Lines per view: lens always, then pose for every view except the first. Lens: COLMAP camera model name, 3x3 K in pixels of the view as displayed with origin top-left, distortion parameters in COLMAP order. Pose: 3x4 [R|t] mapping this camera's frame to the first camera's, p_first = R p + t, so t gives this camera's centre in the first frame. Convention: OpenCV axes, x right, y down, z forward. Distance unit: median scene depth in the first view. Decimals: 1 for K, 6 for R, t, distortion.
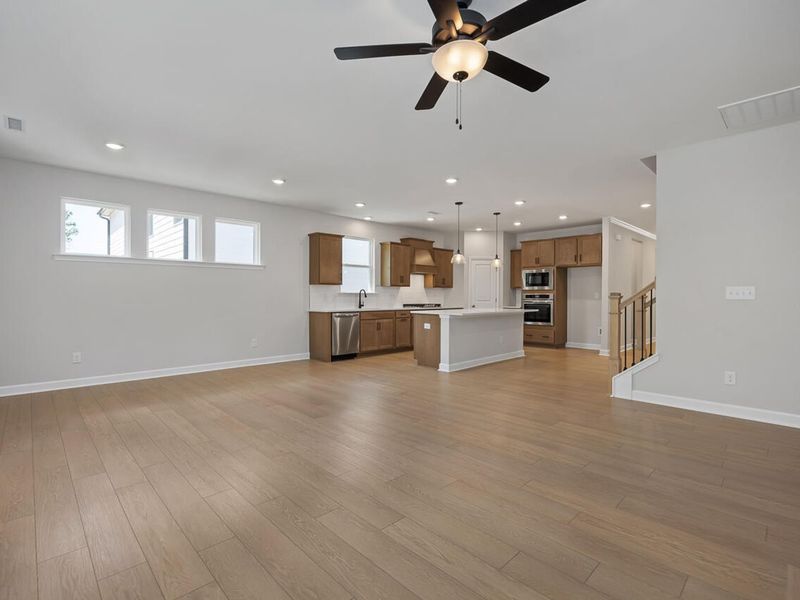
lens RADIAL K [[392.5, 0, 401.3], [0, 392.5, 292.9], [0, 0, 1]] dist [0.000714, 0.000294]
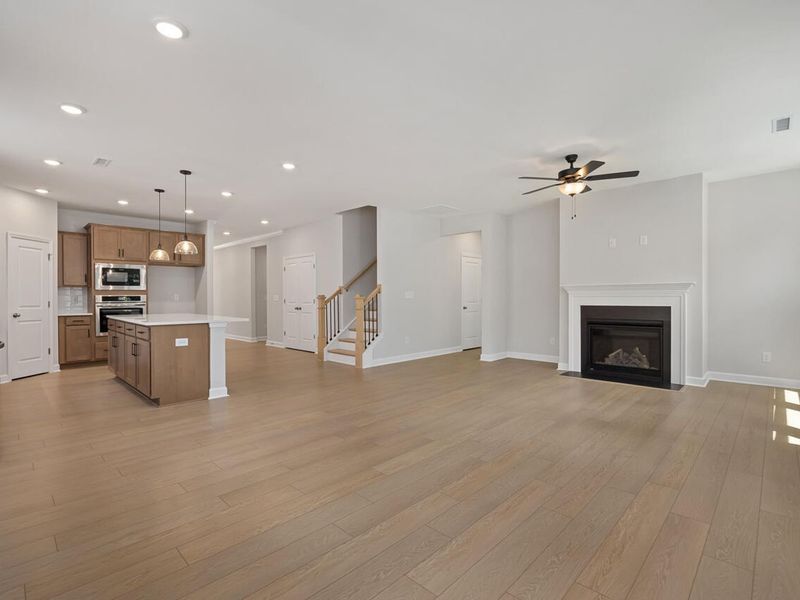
lens RADIAL K [[392.5, 0, 401.3], [0, 392.5, 292.9], [0, 0, 1]] dist [0.000714, 0.000294]
pose [[-0.038395, 0.009988, 0.999213, -0.613896], [-0.005338, 0.999934, -0.010200, 0.003996], [-0.999248, -0.005725, -0.038339, 0.630118]]
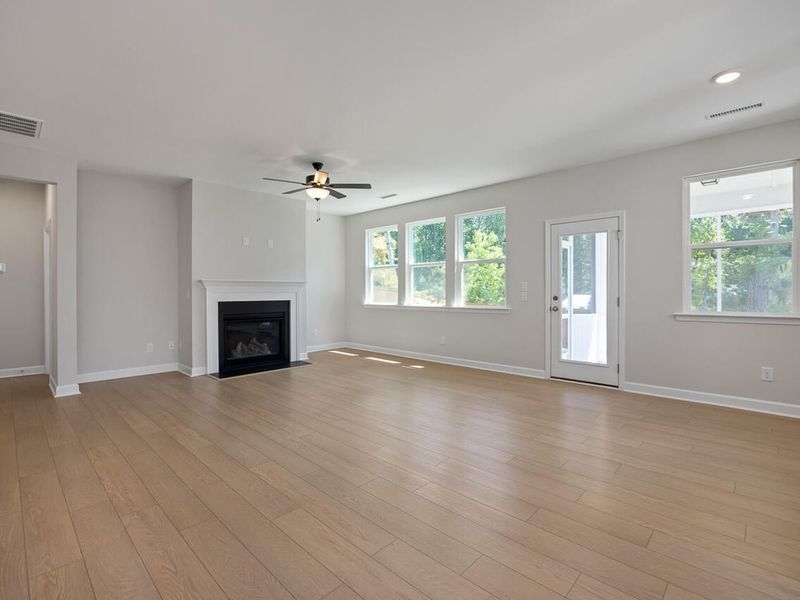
lens RADIAL K [[392.5, 0, 401.3], [0, 392.5, 292.9], [0, 0, 1]] dist [0.000714, 0.000294]
pose [[-0.999480, -0.002942, -0.032097, -0.083961], [-0.002762, 0.999980, -0.005636, 0.006024], [0.032113, -0.005544, -0.999469, 1.057225]]
